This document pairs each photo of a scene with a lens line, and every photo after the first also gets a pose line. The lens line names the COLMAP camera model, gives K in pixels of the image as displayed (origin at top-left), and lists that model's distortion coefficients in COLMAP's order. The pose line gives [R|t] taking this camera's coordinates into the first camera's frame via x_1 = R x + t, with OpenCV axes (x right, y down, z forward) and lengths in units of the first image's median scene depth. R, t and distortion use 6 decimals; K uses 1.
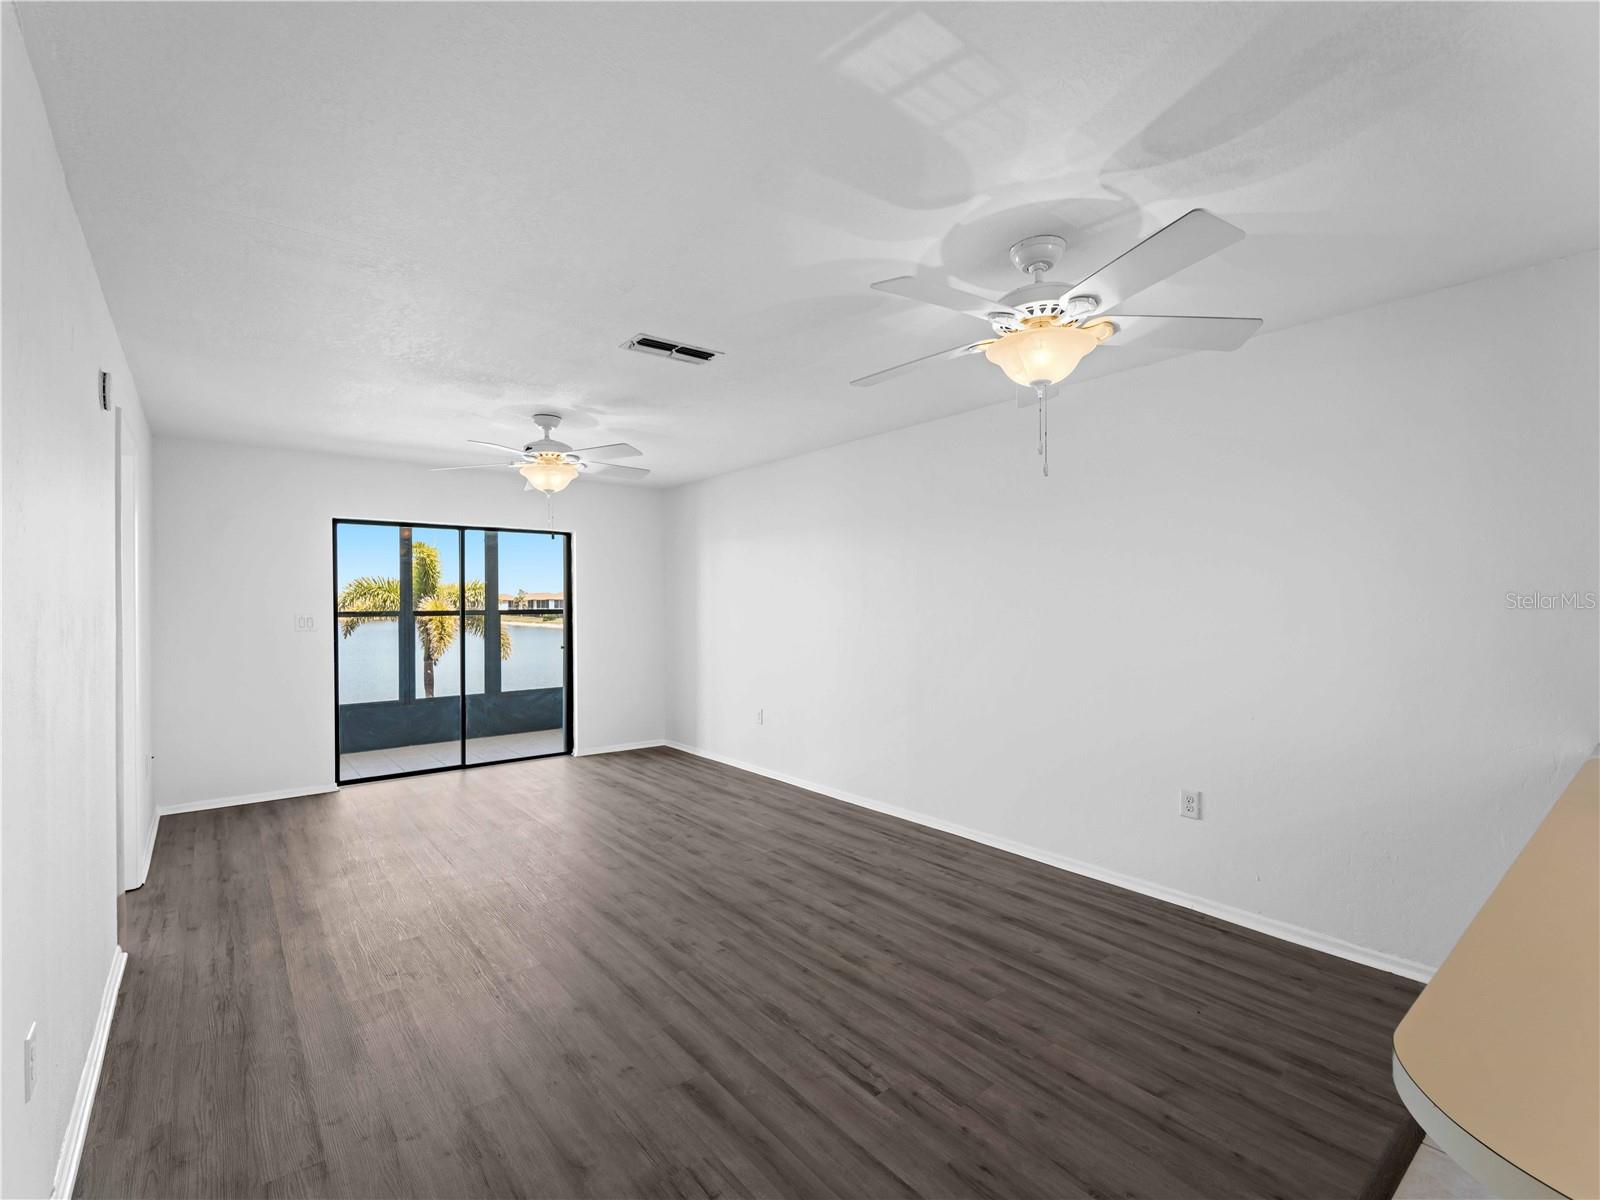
lens RADIAL K [[729.2, 0, 801.7], [0, 729.2, 603.1], [0, 0, 1]] dist [0.003936, -0.000865]
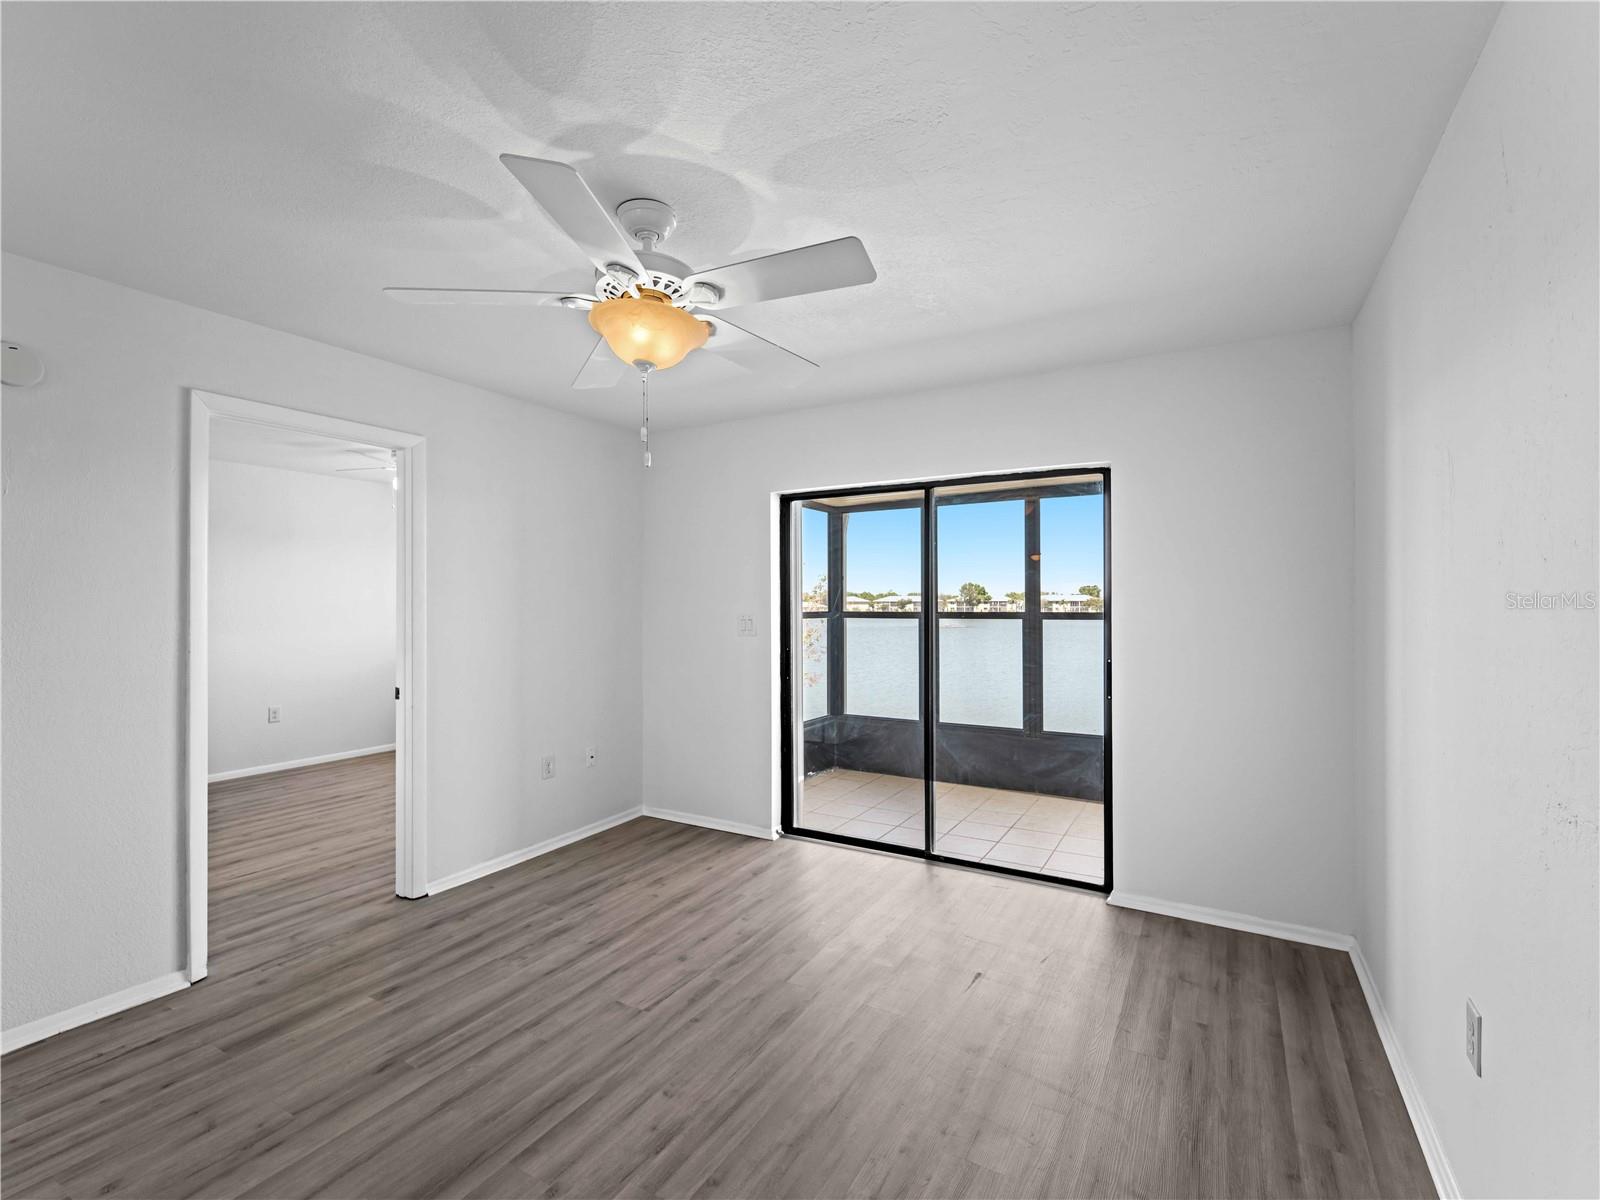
lens RADIAL K [[729.2, 0, 801.7], [0, 729.2, 603.1], [0, 0, 1]] dist [0.003936, -0.000865]
pose [[0.363848, -0.001503, -0.931457, 0.100615], [0.000959, 0.999999, -0.001239, 0.002733], [0.931458, -0.000443, 0.363849, 0.680303]]
